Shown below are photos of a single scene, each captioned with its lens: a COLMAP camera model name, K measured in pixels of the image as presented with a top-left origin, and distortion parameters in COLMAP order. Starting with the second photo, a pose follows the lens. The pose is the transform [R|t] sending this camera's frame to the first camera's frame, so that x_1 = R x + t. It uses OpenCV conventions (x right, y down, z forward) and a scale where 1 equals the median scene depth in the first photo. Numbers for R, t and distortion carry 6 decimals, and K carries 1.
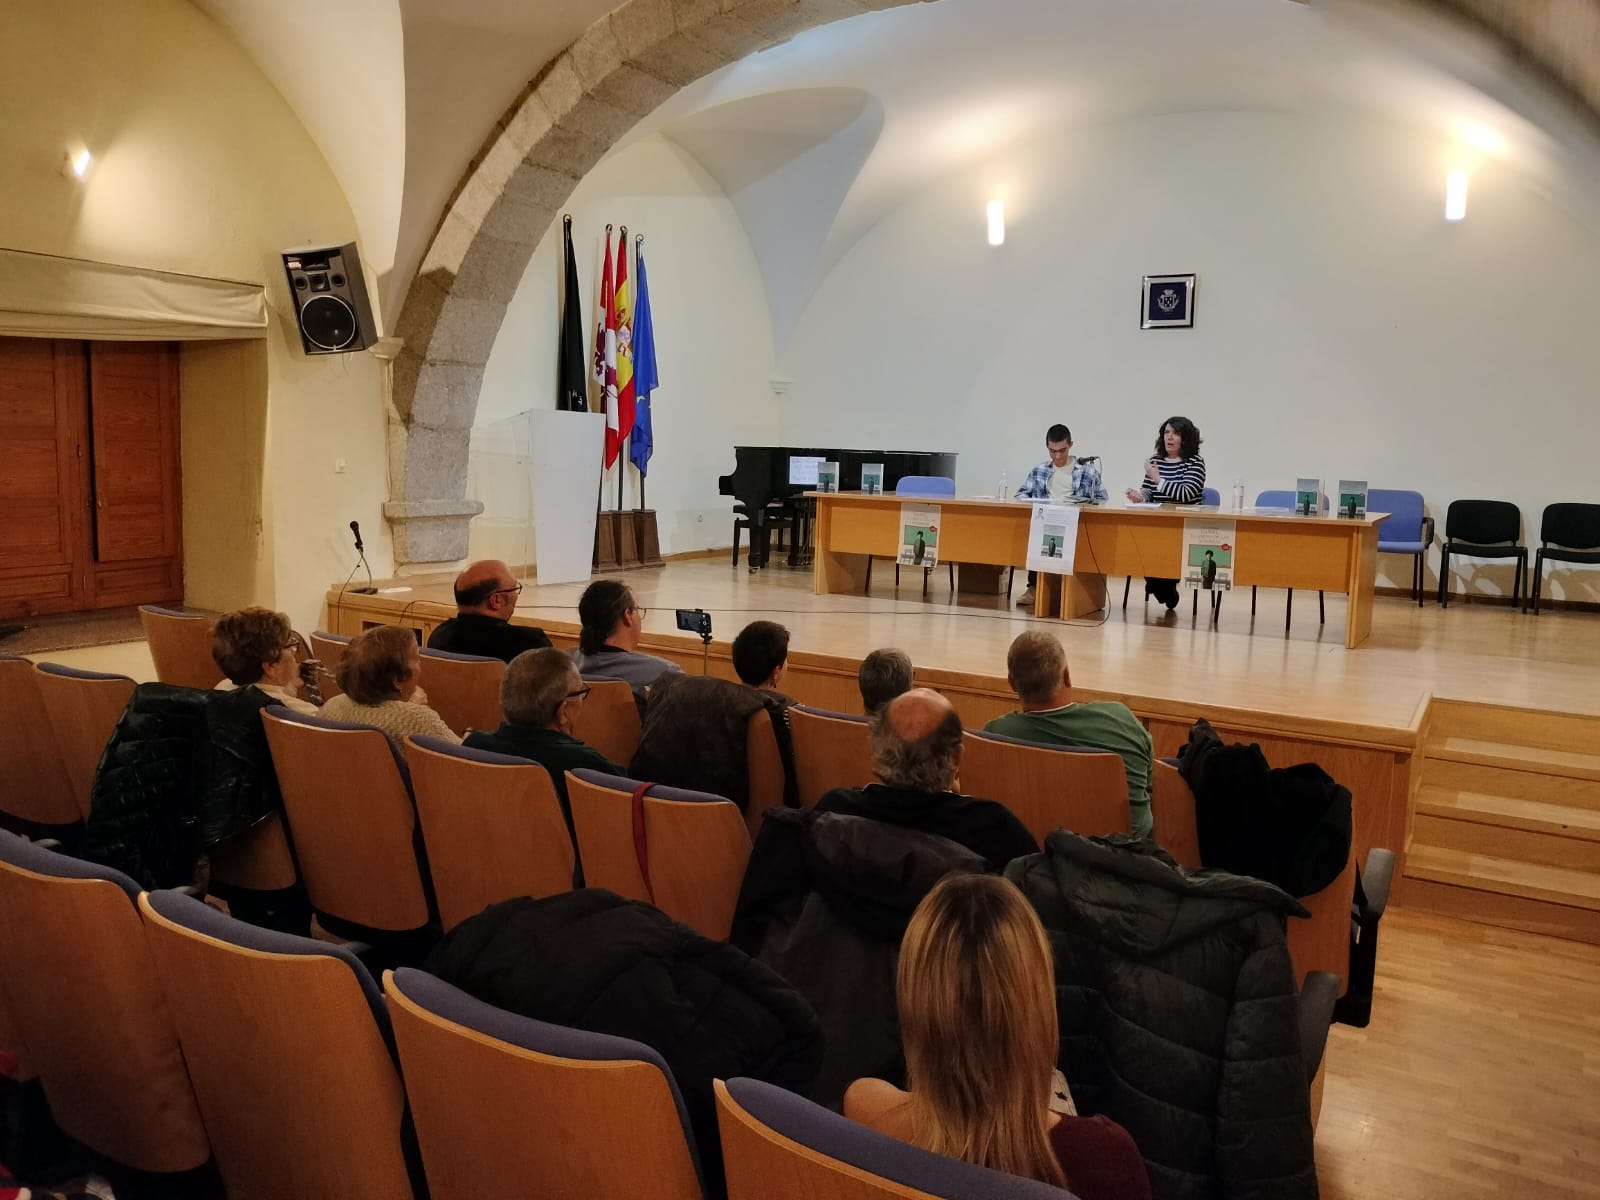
lens RADIAL K [[1199.7, 0, 826.7], [0, 1199.7, 578.8], [0, 0, 1]] dist [0.074320, -0.118994]
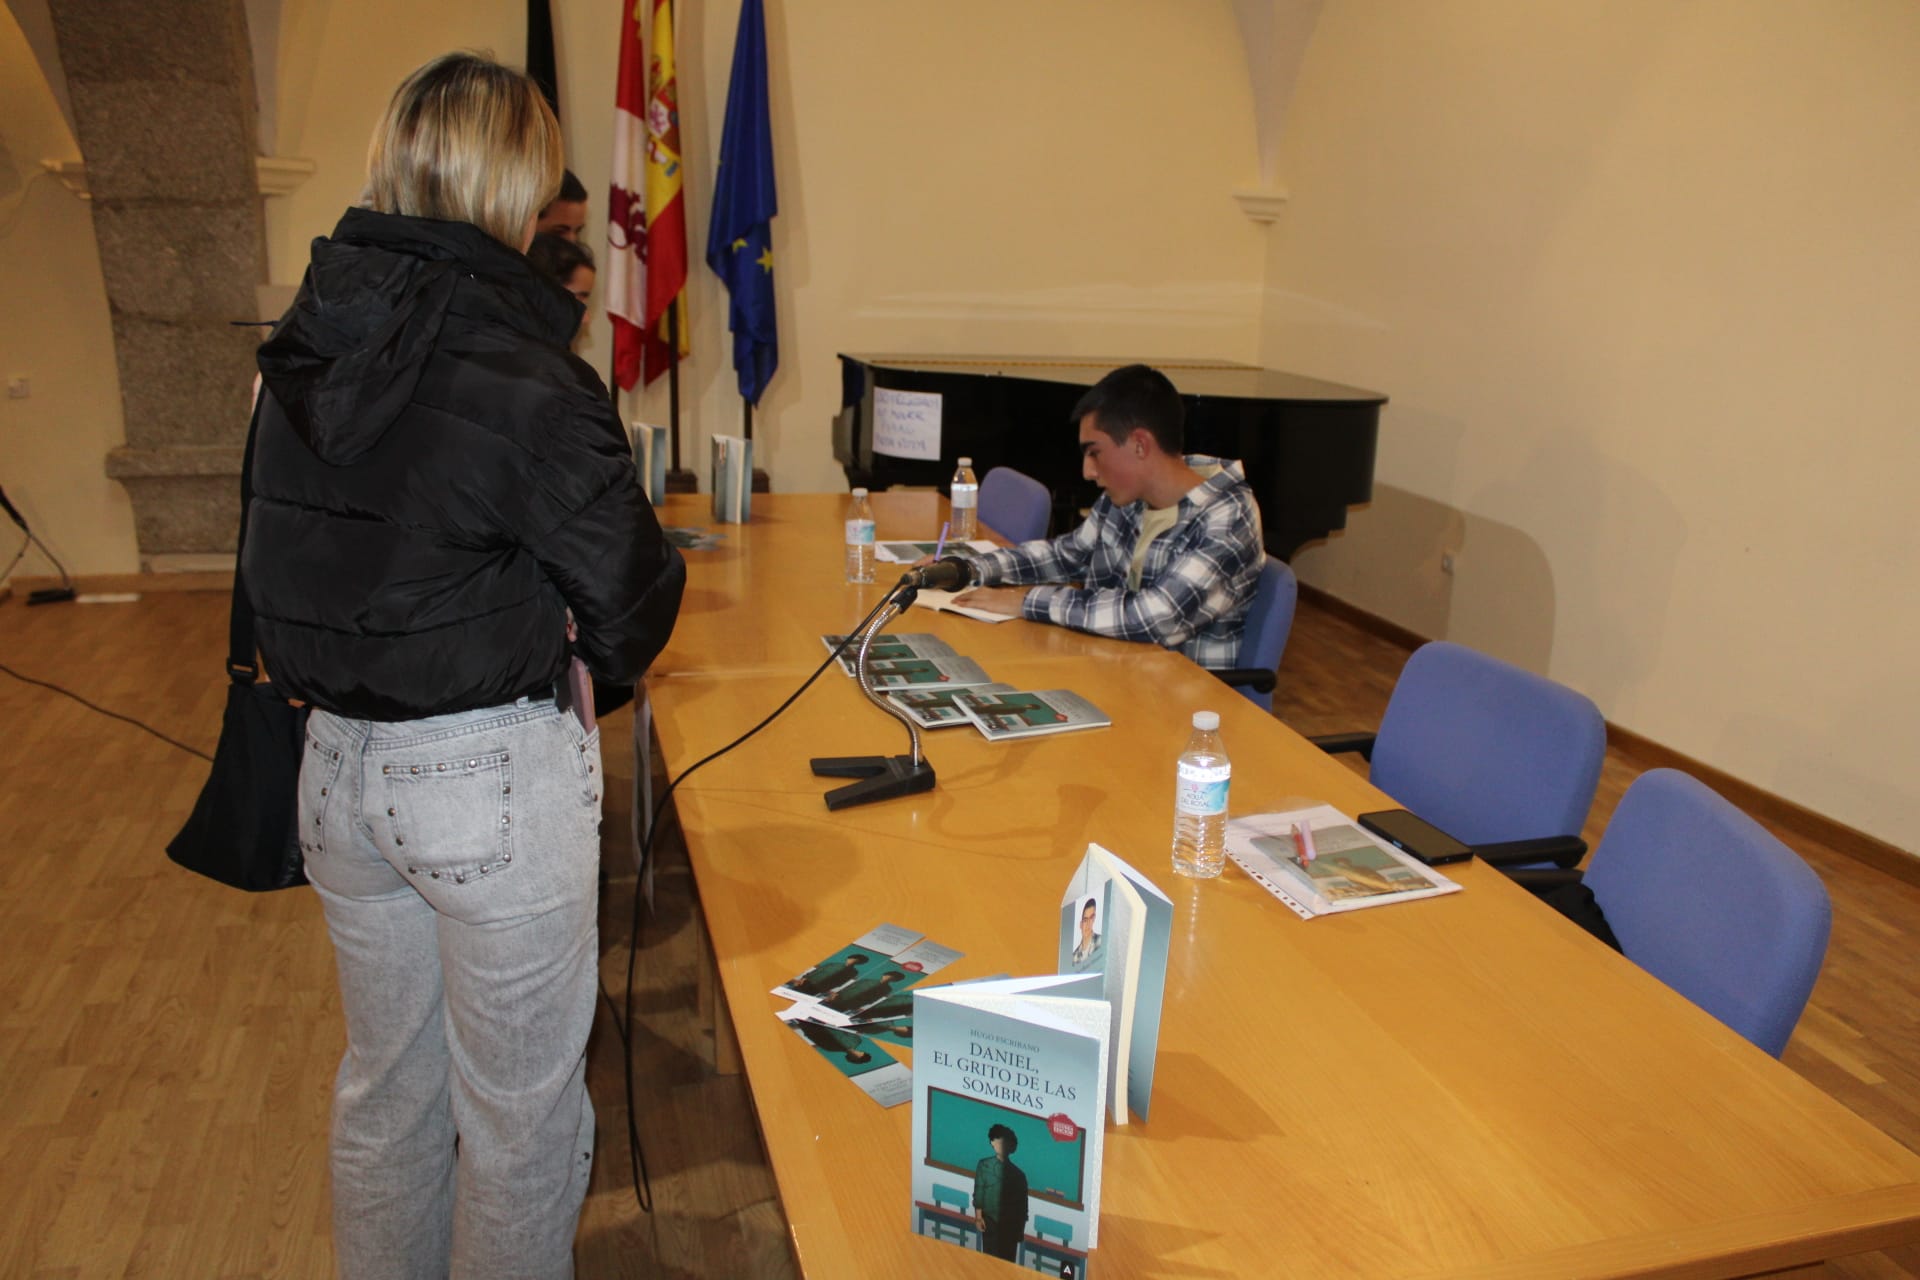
lens RADIAL K [[1575.8, 0, 978.5], [0, 1575.8, 632.0], [0, 0, 1]] dist [-0.164874, 0.142110]
pose [[0.719459, 0.167038, -0.674149, 0.459889], [-0.088756, 0.984802, 0.149288, -0.124205], [0.688840, -0.047572, 0.723350, 0.764714]]
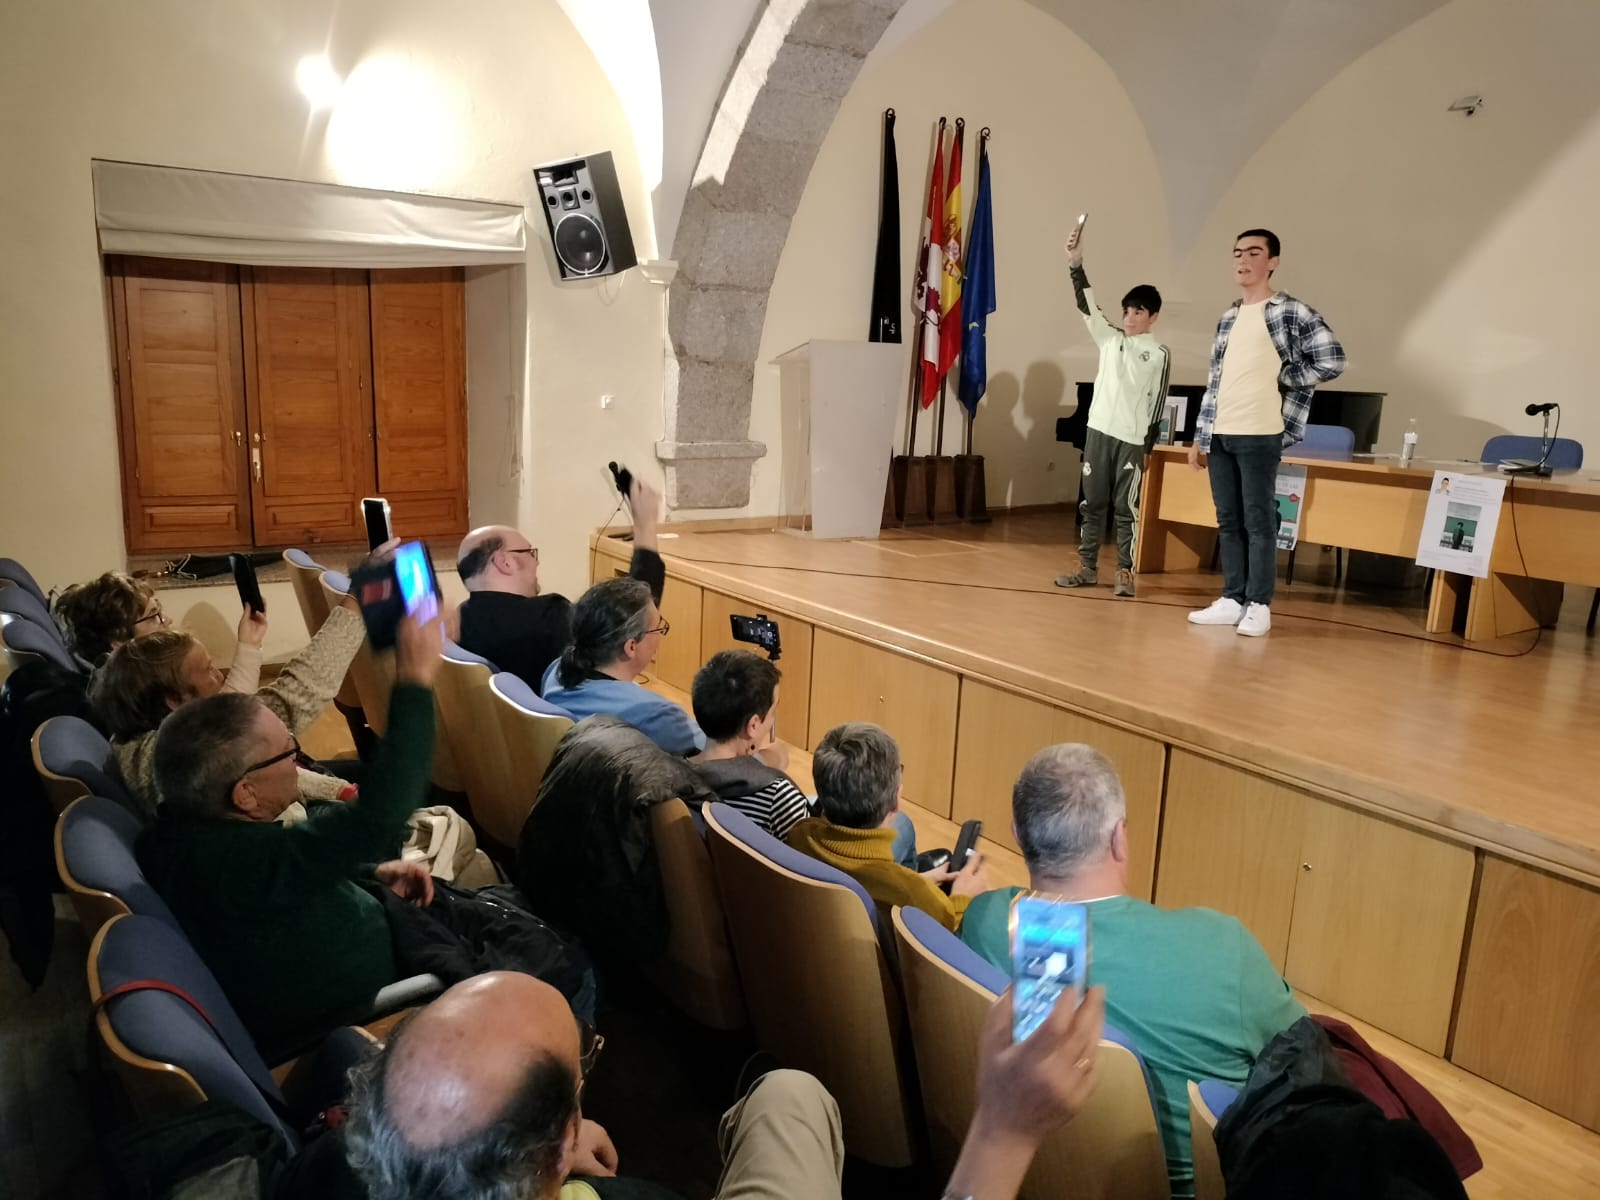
lens RADIAL K [[1183.2, 0, 800.7], [0, 1183.2, 606.6], [0, 0, 1]] dist [0.080134, -0.122336]
pose [[0.909198, 0.087890, -0.406981, 0.122962], [-0.054576, 0.994190, 0.092779, -0.027910], [0.412771, -0.062143, 0.908712, 0.206577]]
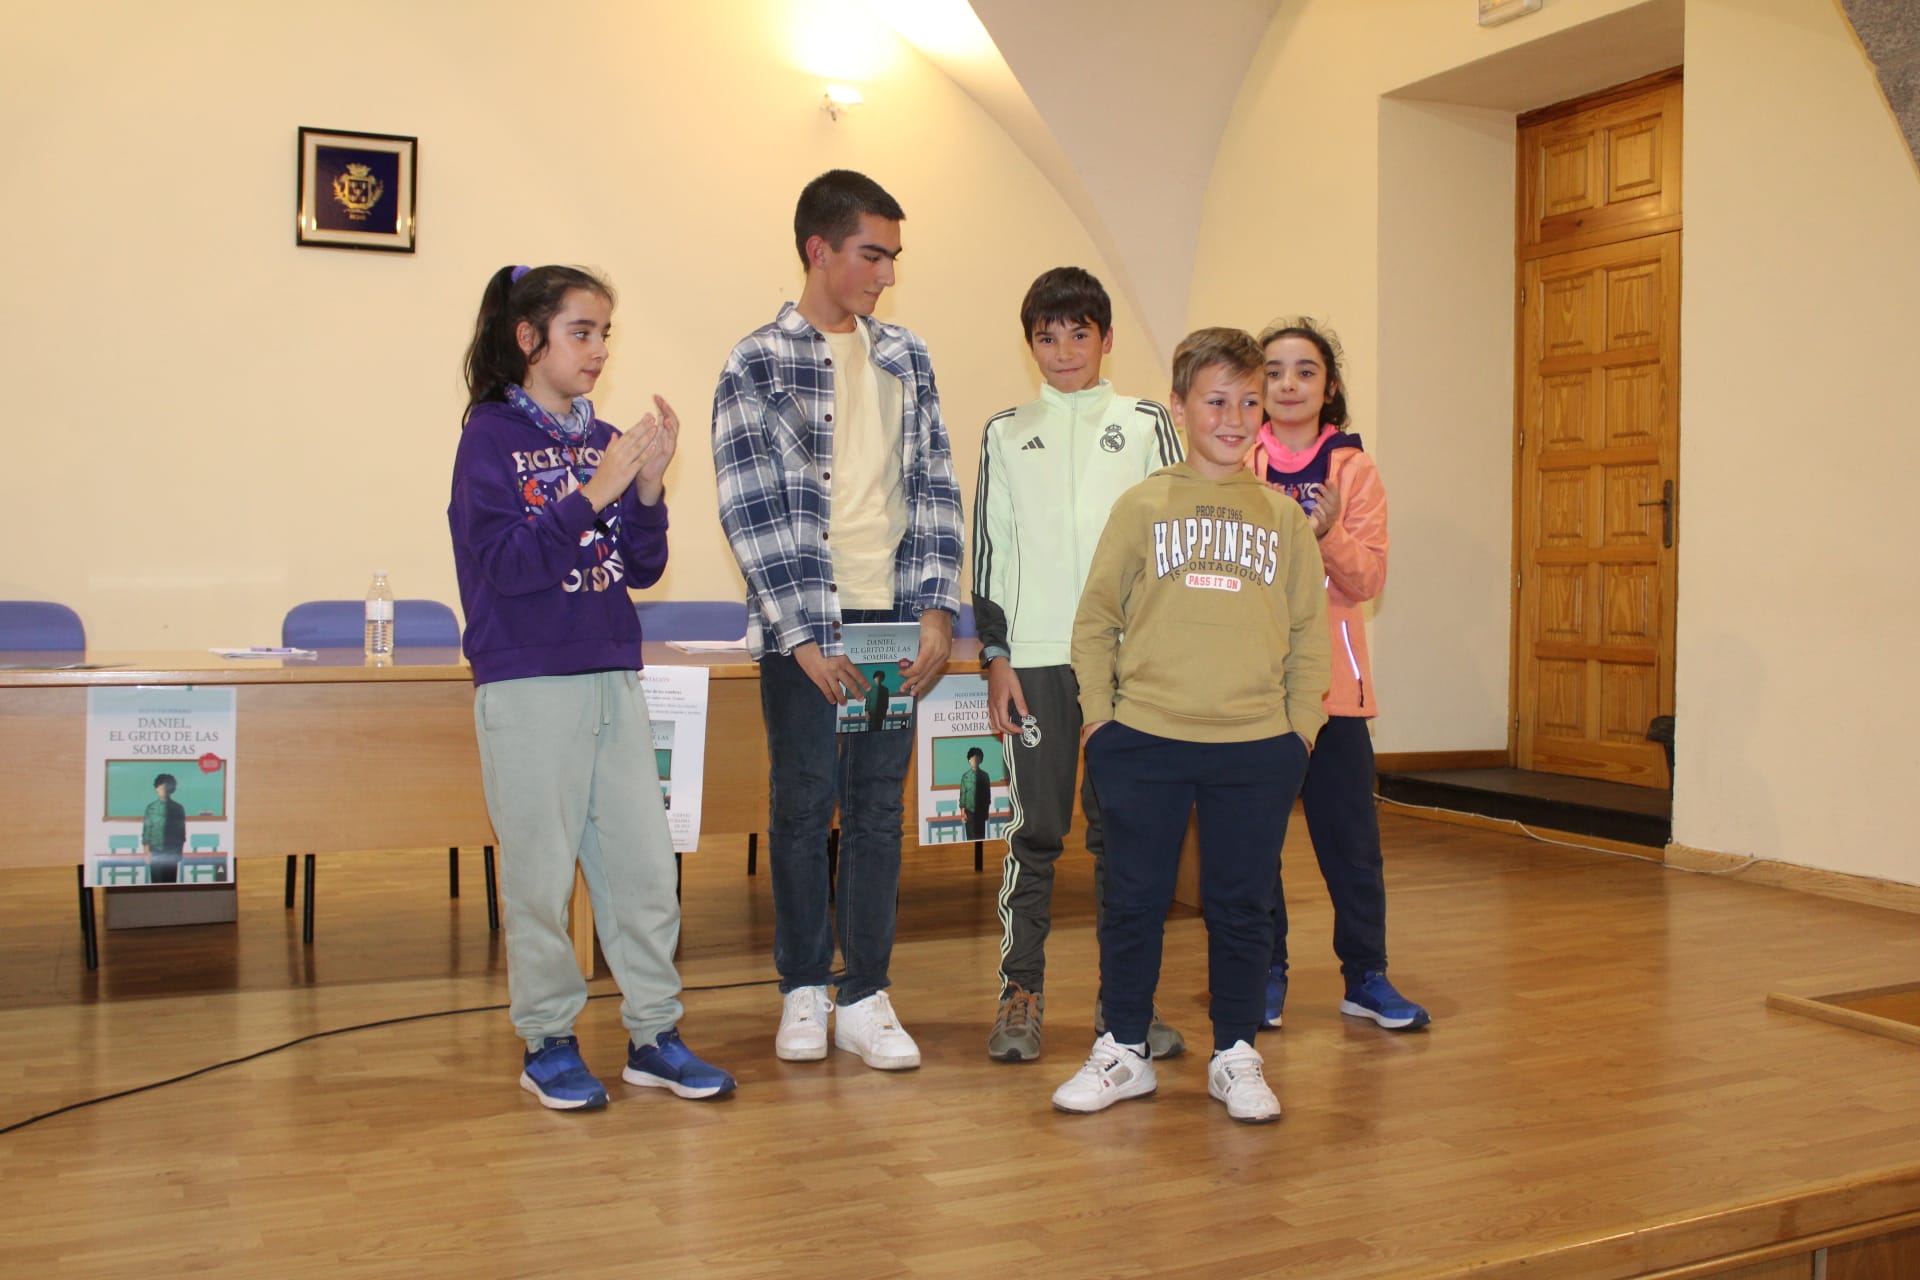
lens RADIAL K [[1872.6, 0, 962.1], [0, 1872.6, 644.1], [0, 0, 1]] dist [-0.125669, 0.127228]
pose [[0.568839, -0.058147, 0.820391, -0.203494], [0.097335, 0.995247, 0.003050, -0.057331], [-0.816669, 0.078118, 0.571795, 0.579140]]
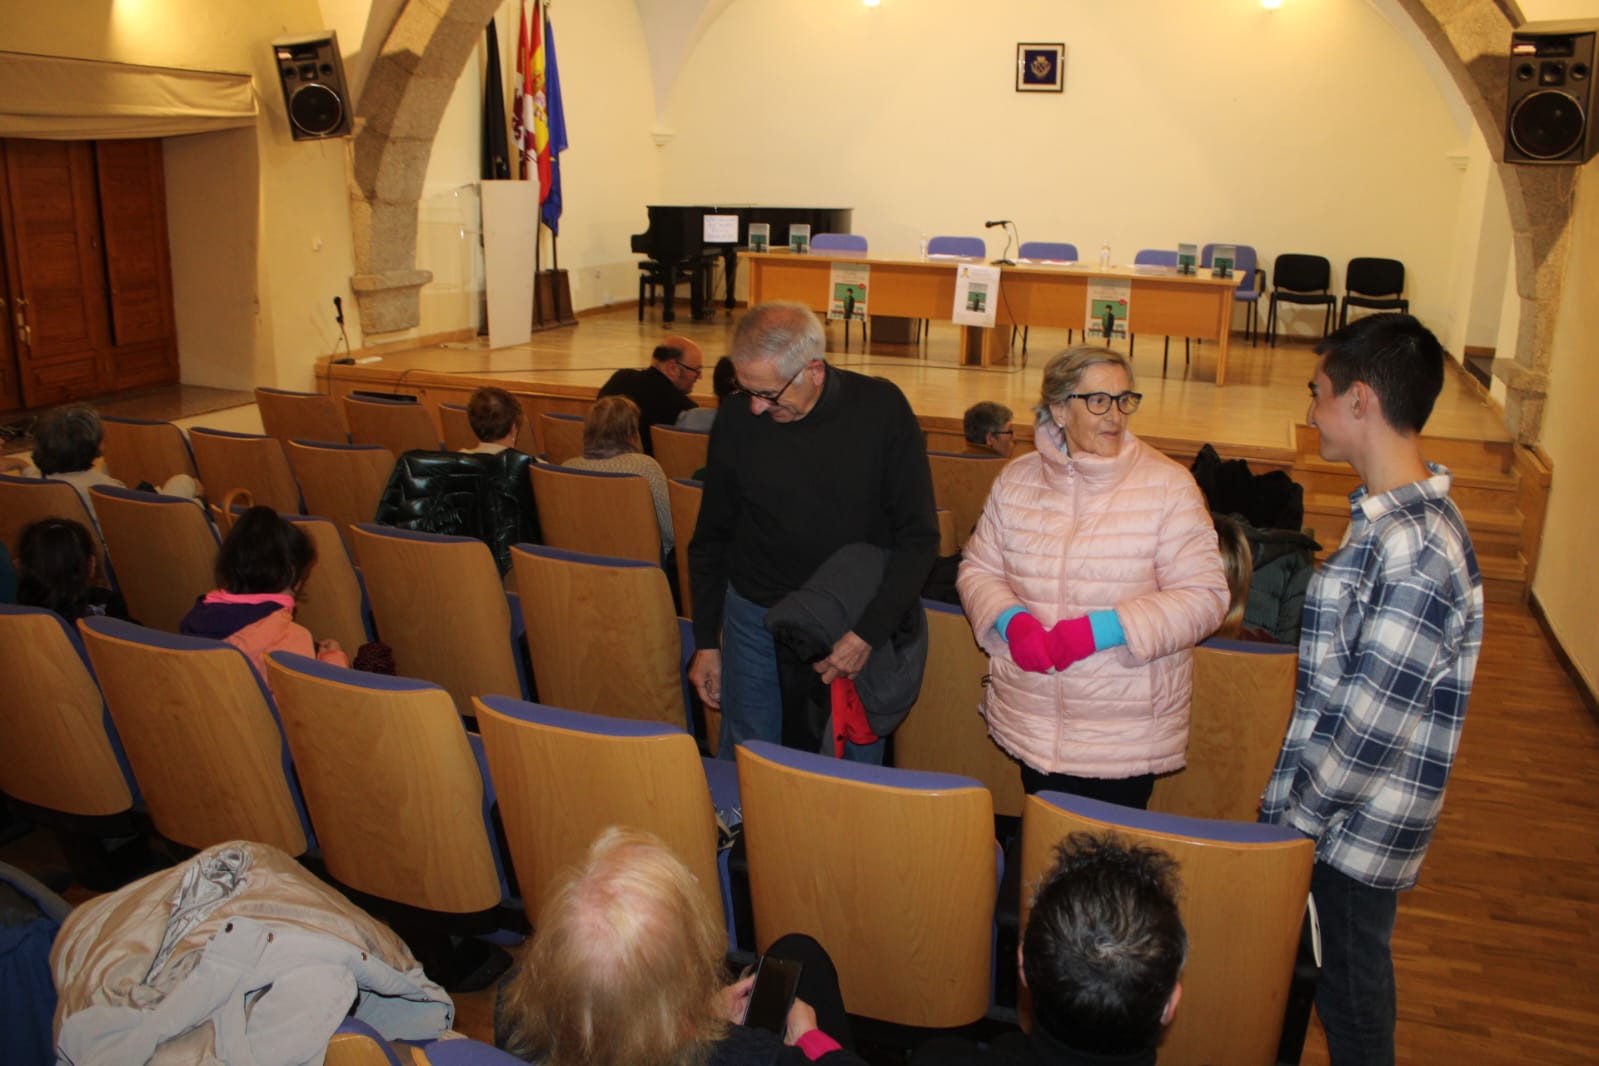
lens RADIAL K [[1312.4, 0, 814.9], [0, 1312.4, 526.4], [0, 0, 1]] dist [-0.164874, 0.142110]
pose [[0.983801, -0.051816, 0.171613, -0.175277], [0.023340, 0.986190, 0.163968, -0.022574], [-0.177739, -0.157306, 0.971424, -0.186976]]
